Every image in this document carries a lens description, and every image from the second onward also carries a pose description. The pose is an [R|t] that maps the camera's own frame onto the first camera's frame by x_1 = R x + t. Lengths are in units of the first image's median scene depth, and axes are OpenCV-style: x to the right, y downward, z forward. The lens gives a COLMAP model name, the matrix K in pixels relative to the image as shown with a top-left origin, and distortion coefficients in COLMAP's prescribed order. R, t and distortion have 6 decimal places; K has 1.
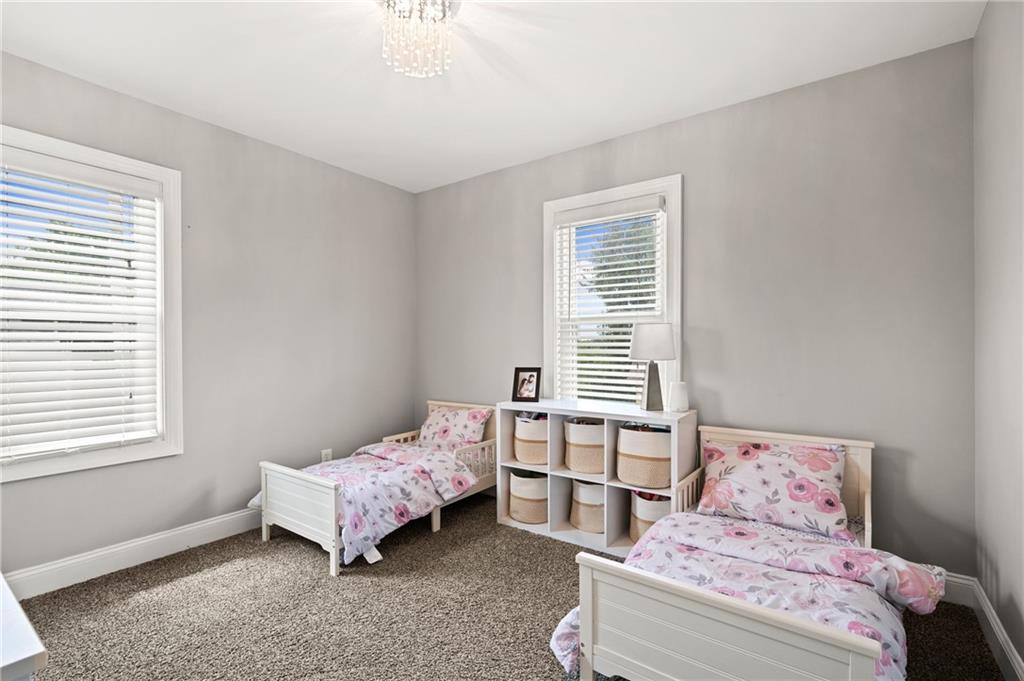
lens RADIAL K [[462.6, 0, 515.2], [0, 462.6, 333.5], [0, 0, 1]] dist [0.001060, 0.000422]
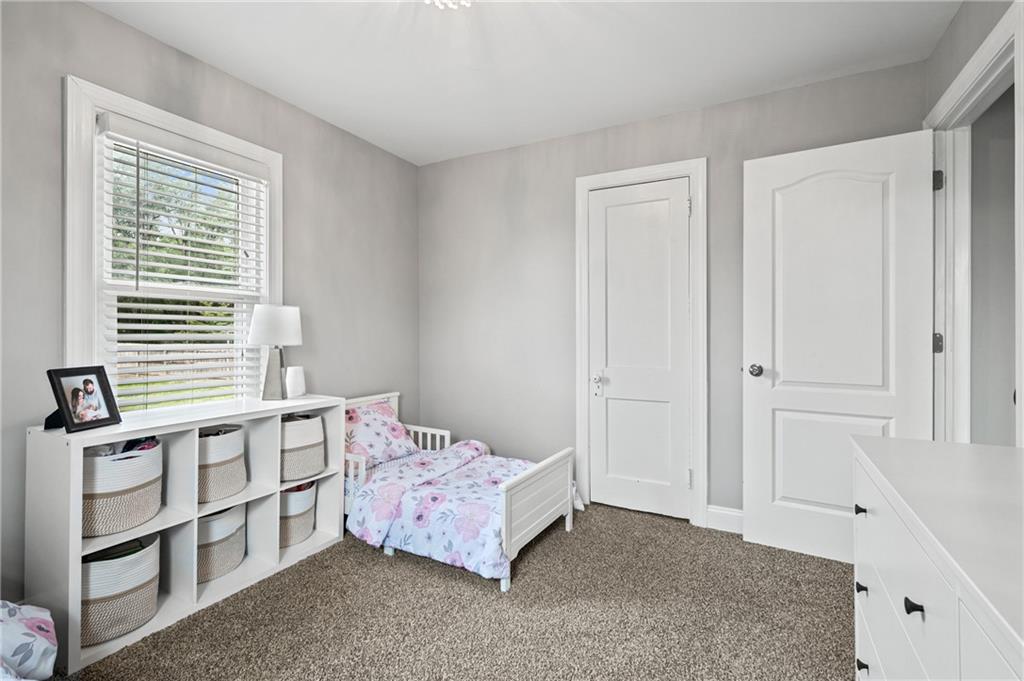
lens RADIAL K [[462.6, 0, 515.2], [0, 462.6, 333.5], [0, 0, 1]] dist [0.001060, 0.000422]
pose [[-0.133186, 0.000325, 0.991091, -0.640605], [-0.029447, 0.999557, -0.004285, 0.023672], [-0.990654, -0.029756, -0.133117, 0.625744]]
